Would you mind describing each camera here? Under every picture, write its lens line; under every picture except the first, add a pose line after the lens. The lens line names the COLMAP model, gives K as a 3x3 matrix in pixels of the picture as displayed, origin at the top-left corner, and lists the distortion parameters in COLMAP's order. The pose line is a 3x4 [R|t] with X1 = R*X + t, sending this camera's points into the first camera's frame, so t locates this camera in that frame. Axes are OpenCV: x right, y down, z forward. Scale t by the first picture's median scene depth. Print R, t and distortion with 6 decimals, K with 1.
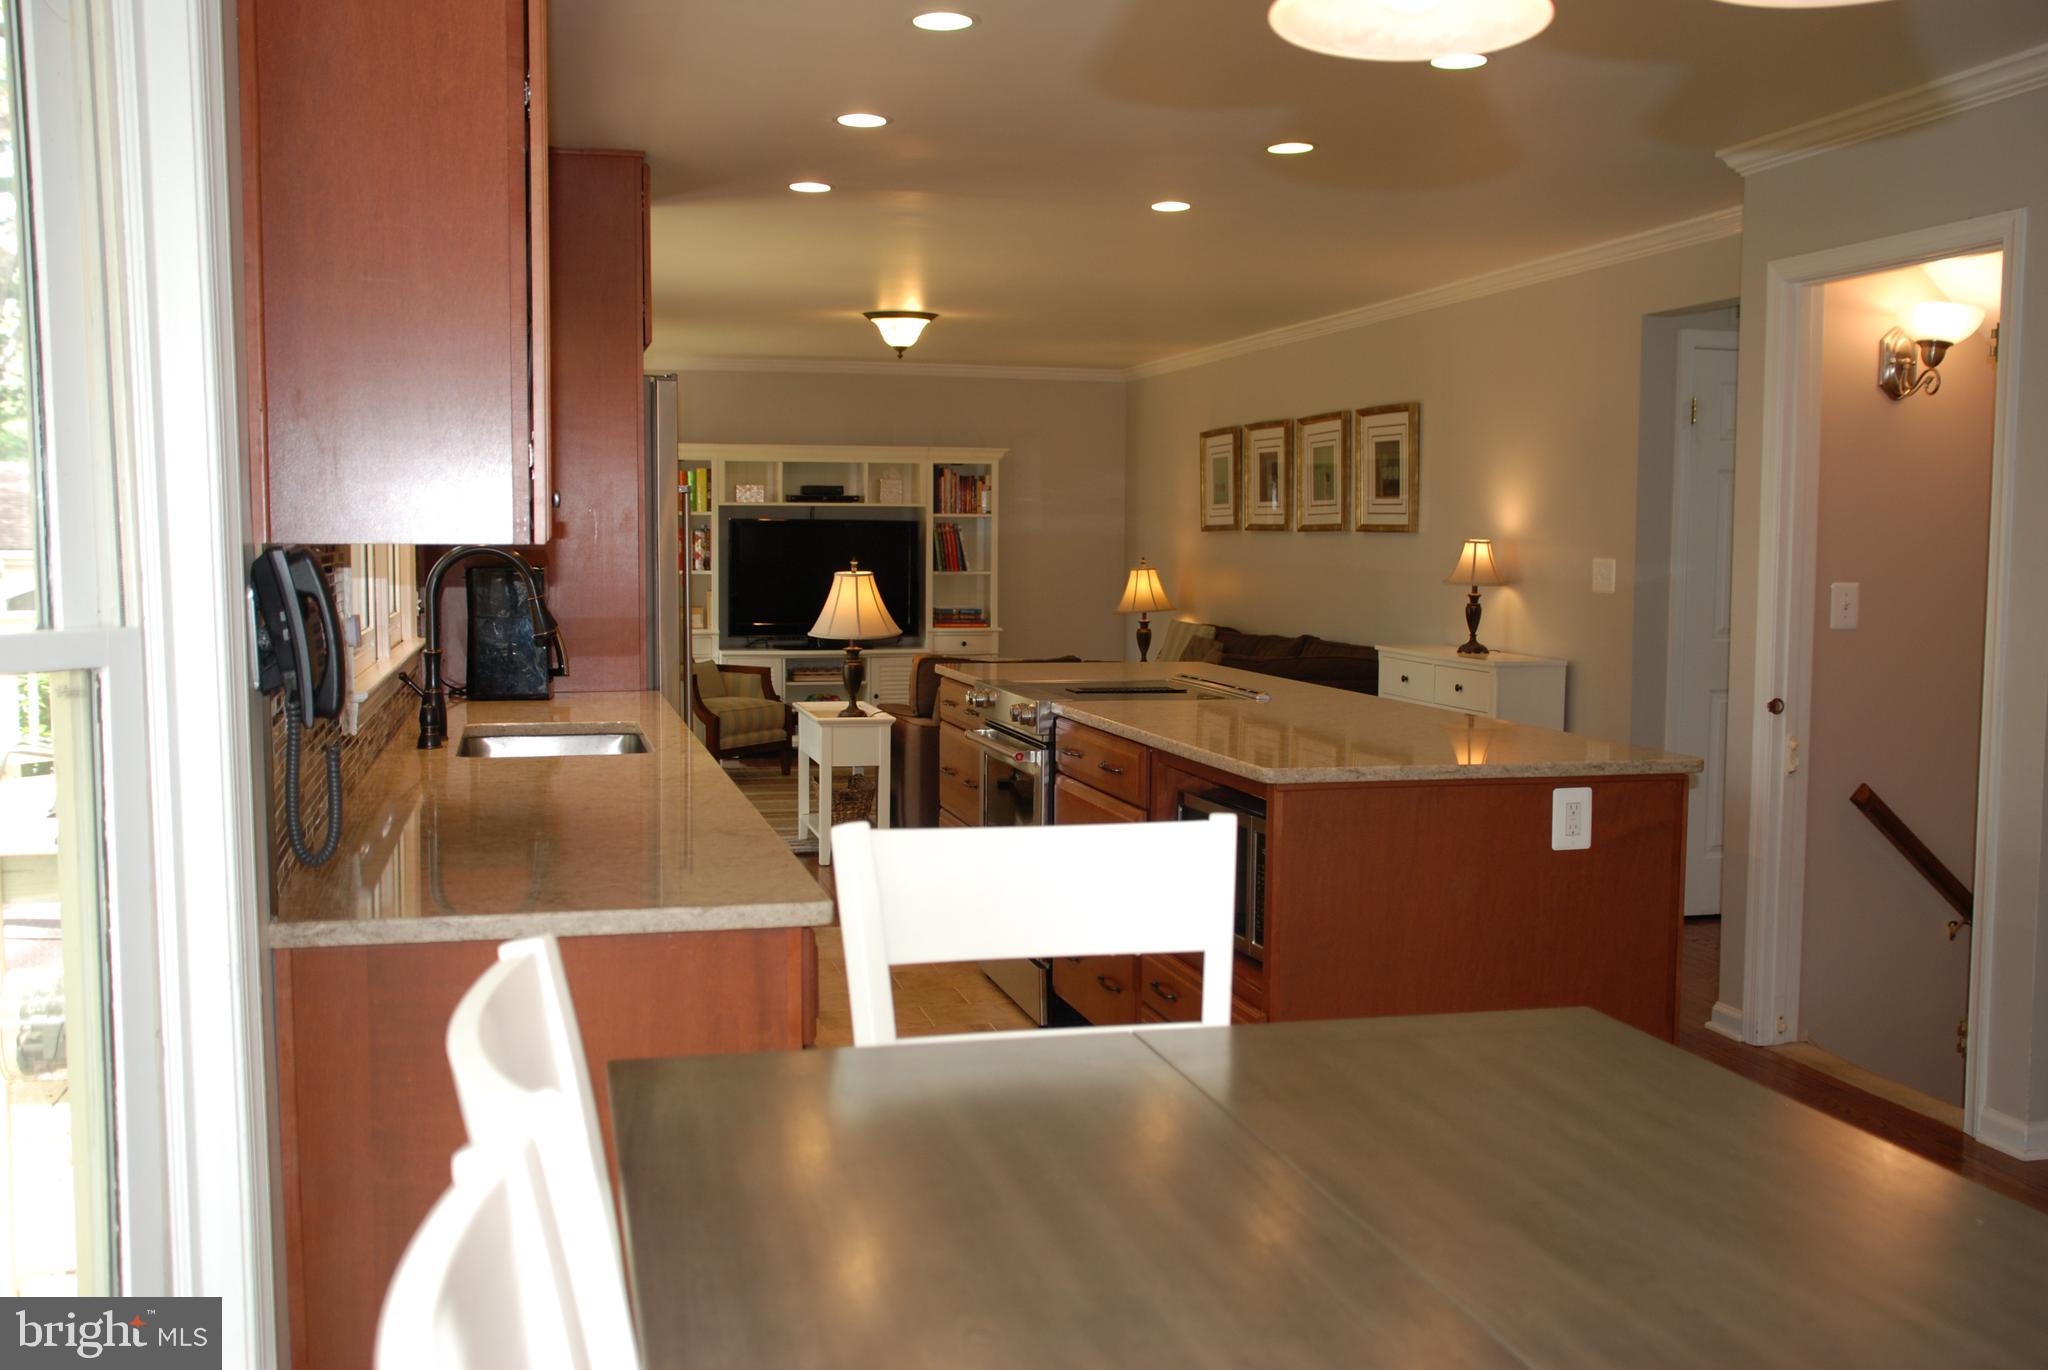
lens RADIAL K [[1941.9, 0, 1024.0], [0, 1941.9, 685.0], [0, 0, 1]] dist [-0.065440, -0.002136]
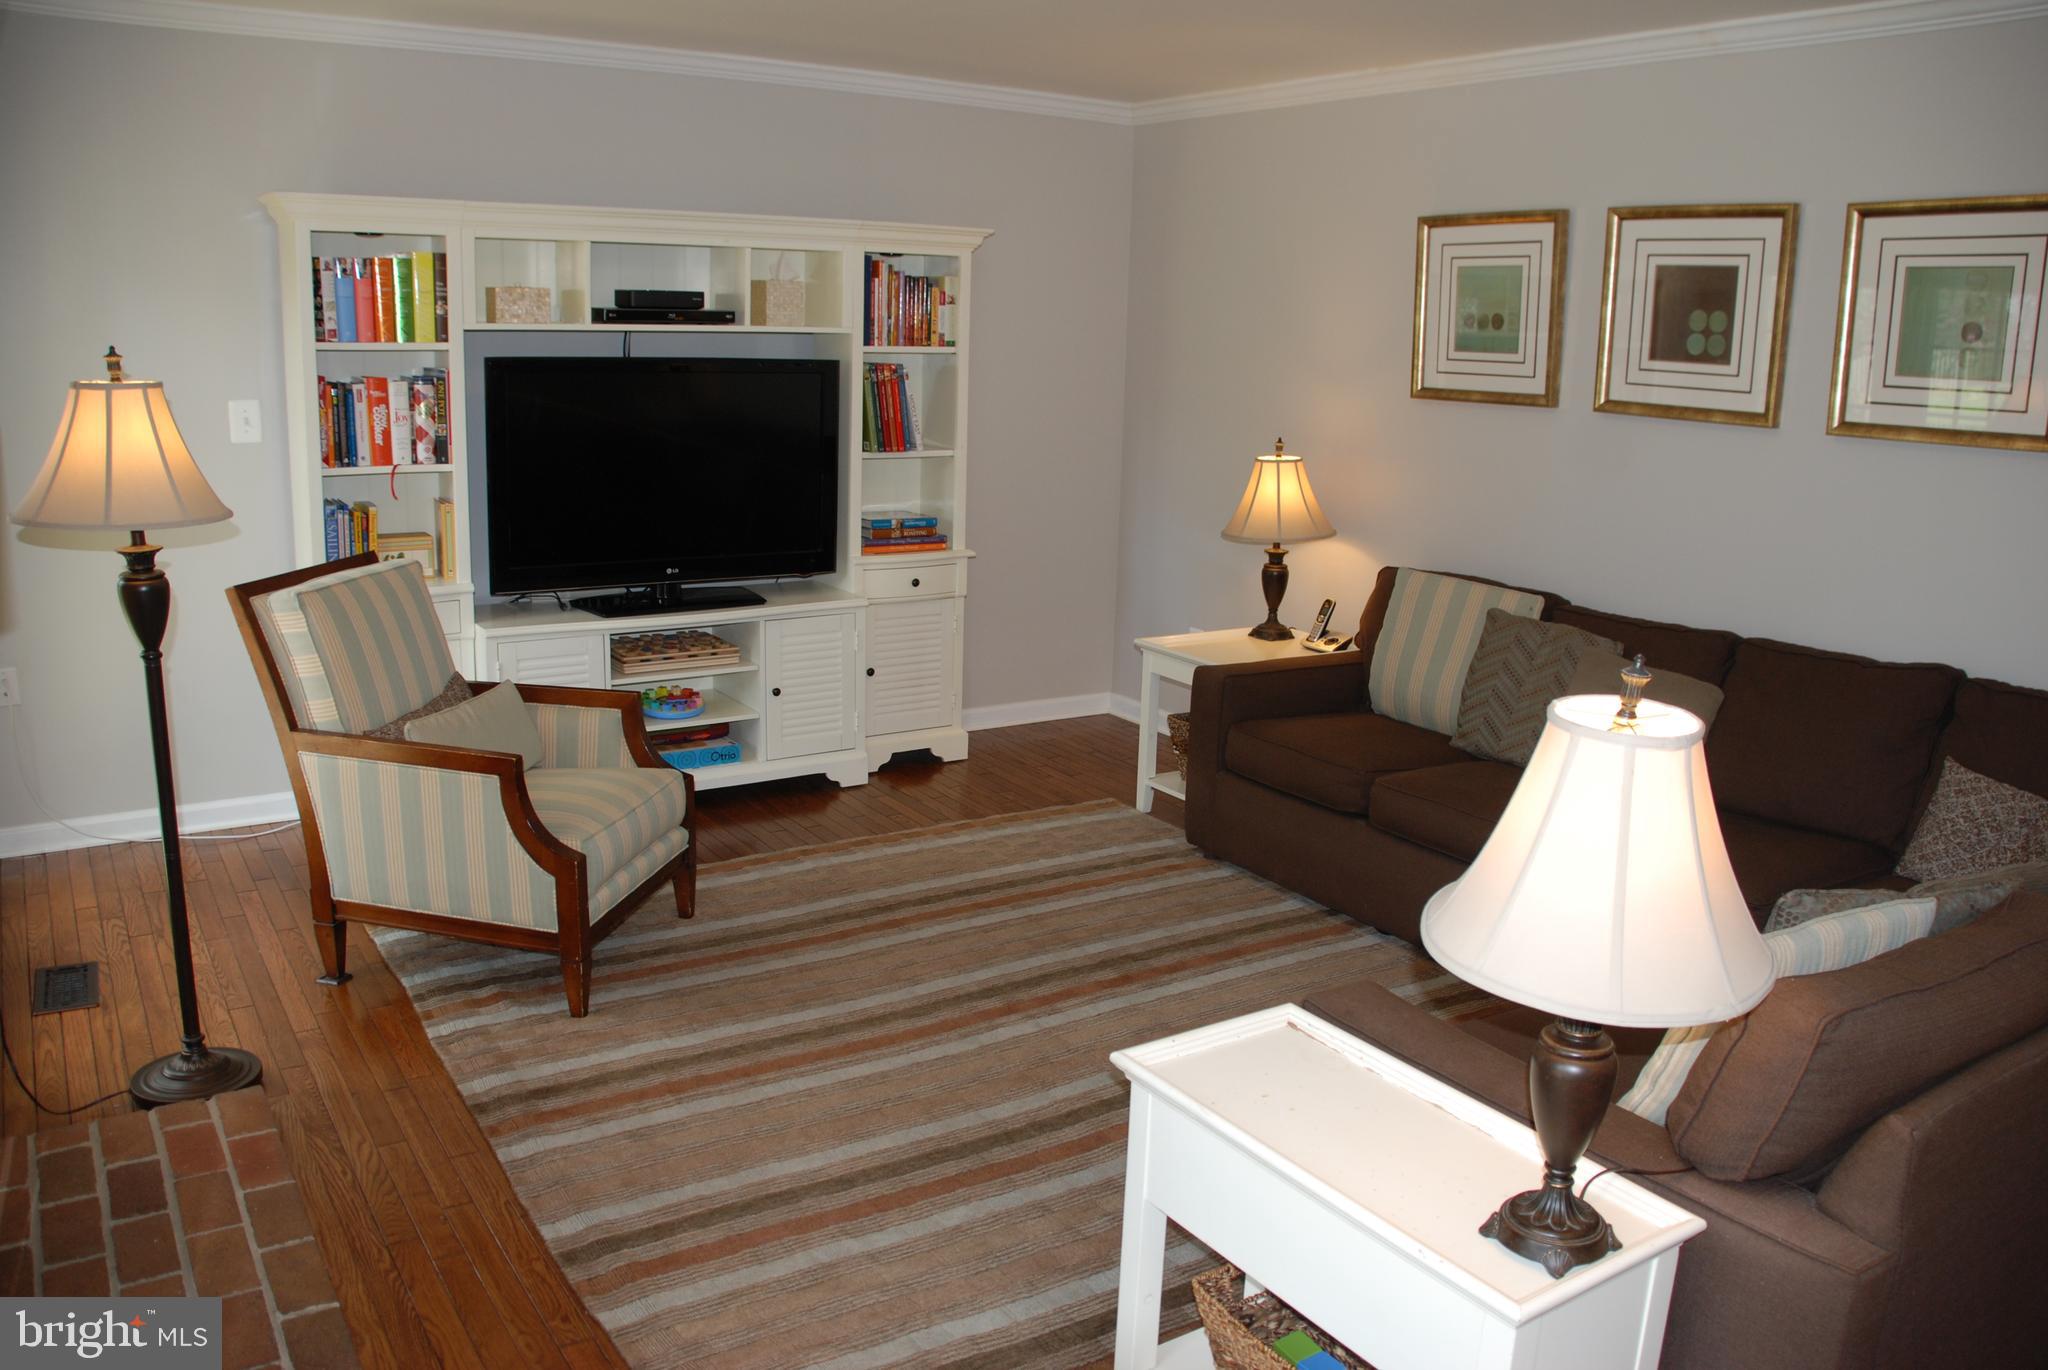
lens RADIAL K [[1590.4, 0, 1024.0], [0, 1590.4, 685.0], [0, 0, 1]] dist [-0.139607, 0.081212]
pose [[0.947112, -0.051936, 0.316674, -0.148874], [0.004458, 0.988851, 0.148843, -0.060453], [-0.320873, -0.139559, 0.936784, 0.562105]]
